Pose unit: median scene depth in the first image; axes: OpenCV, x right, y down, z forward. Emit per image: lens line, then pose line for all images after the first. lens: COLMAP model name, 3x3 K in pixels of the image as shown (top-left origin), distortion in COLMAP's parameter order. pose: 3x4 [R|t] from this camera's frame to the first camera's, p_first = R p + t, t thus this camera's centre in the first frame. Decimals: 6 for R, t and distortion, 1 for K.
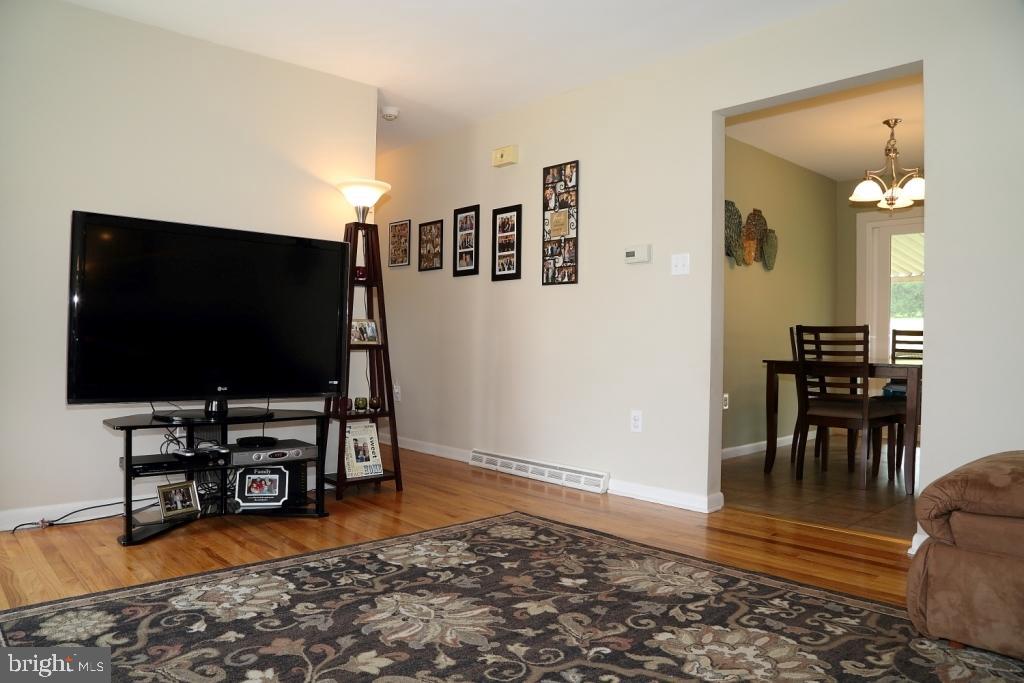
lens RADIAL K [[706.1, 0, 512.0], [0, 706.1, 341.5], [0, 0, 1]] dist [-0.121308, 0.062725]
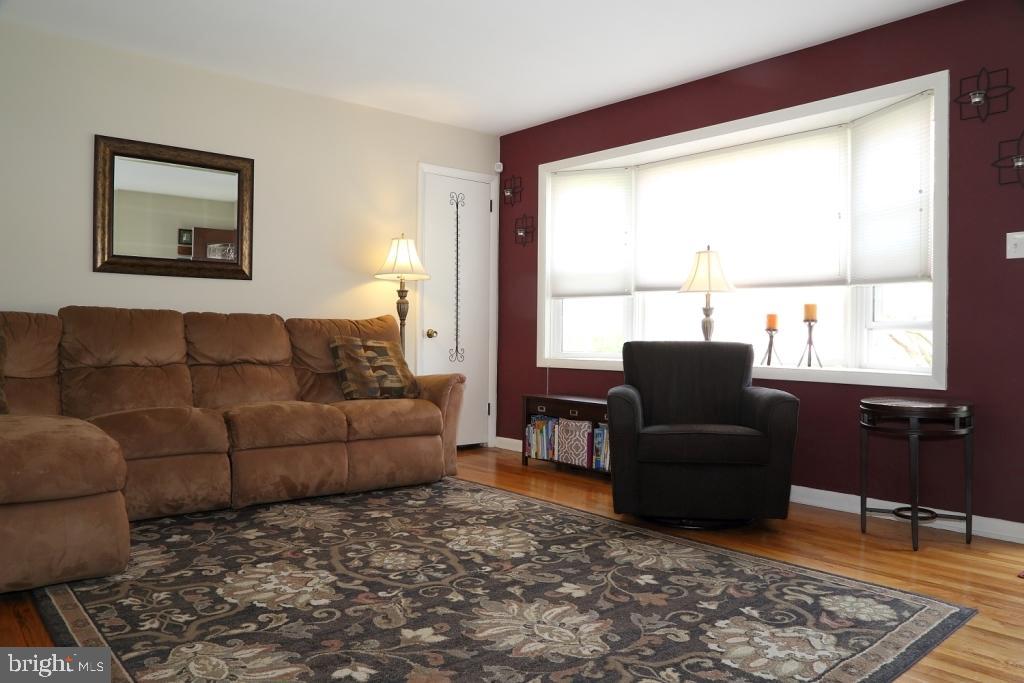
lens RADIAL K [[728.6, 0, 512.0], [0, 728.6, 341.5], [0, 0, 1]] dist [-0.109098, 0.067584]
pose [[-0.999302, -0.025118, 0.027653, -0.096710], [-0.024783, 0.999616, 0.012402, -0.009166], [-0.027954, 0.011708, -0.999541, 1.924530]]
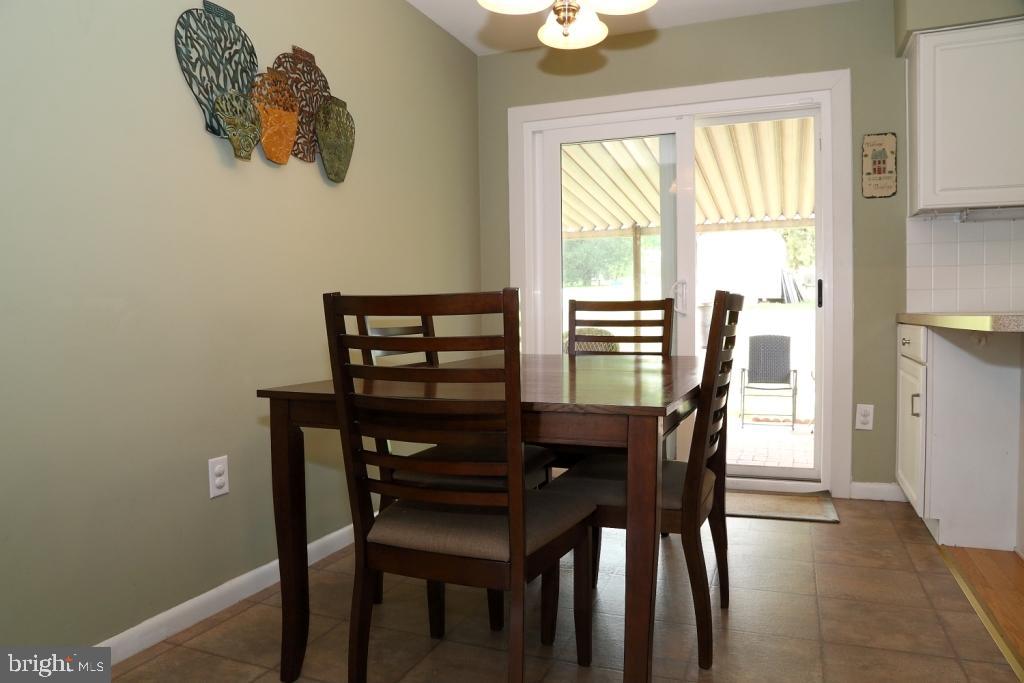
lens RADIAL K [[706.1, 0, 512.0], [0, 706.1, 341.5], [0, 0, 1]] dist [-0.121308, 0.062725]
pose [[0.902325, -0.040652, 0.429135, 0.665787], [0.024022, 0.998738, 0.044099, -0.024833], [-0.430386, -0.029483, 0.902163, 1.247228]]
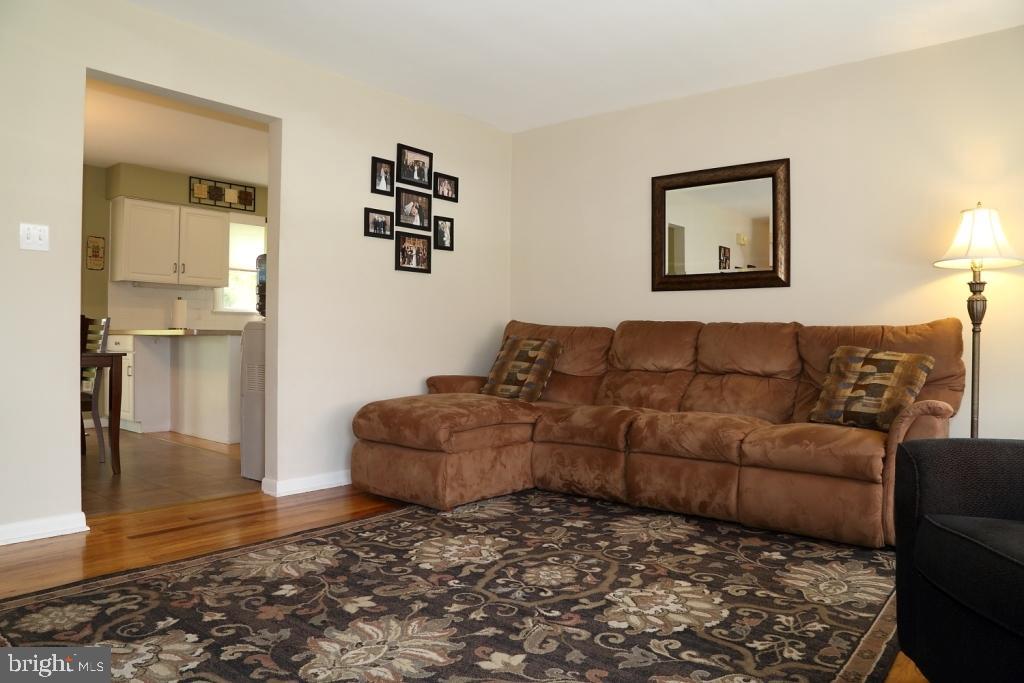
lens RADIAL K [[706.1, 0, 512.0], [0, 706.1, 341.5], [0, 0, 1]] dist [-0.121308, 0.062725]
pose [[-0.141181, -0.016118, 0.989853, -0.985145], [-0.010651, 0.999834, 0.014762, -0.012869], [-0.989926, -0.008459, -0.141330, 0.930137]]
